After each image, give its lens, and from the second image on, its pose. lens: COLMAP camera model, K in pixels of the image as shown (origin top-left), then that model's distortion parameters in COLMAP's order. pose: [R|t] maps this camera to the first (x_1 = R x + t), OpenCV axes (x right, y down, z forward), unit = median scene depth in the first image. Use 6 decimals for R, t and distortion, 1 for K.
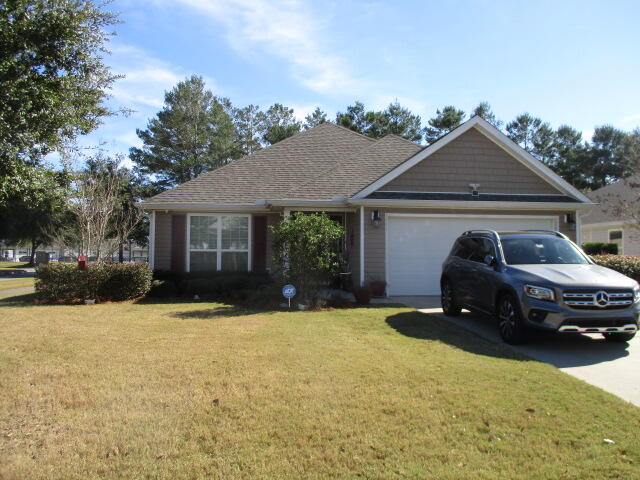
lens RADIAL K [[535.8, 0, 328.2], [0, 535.8, 239.2], [0, 0, 1]] dist [-0.013166, 0.002854]
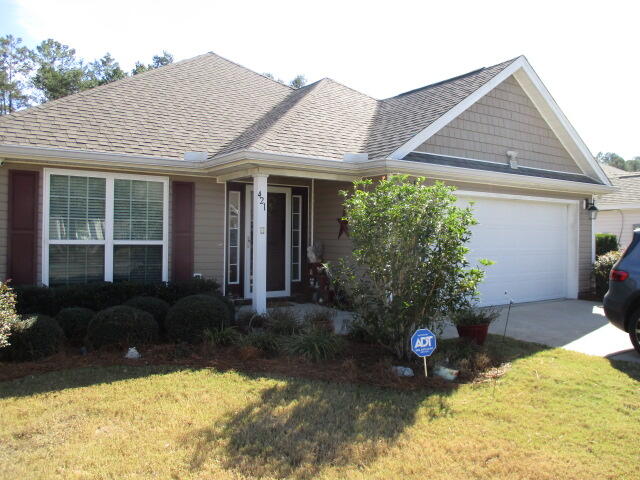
lens RADIAL K [[535.8, 0, 328.2], [0, 535.8, 239.2], [0, 0, 1]] dist [-0.013166, 0.002854]
pose [[0.896004, 0.004003, 0.444028, -0.245026], [-0.020180, 0.999293, 0.031711, -0.003703], [-0.443588, -0.037374, 0.895451, 0.432662]]
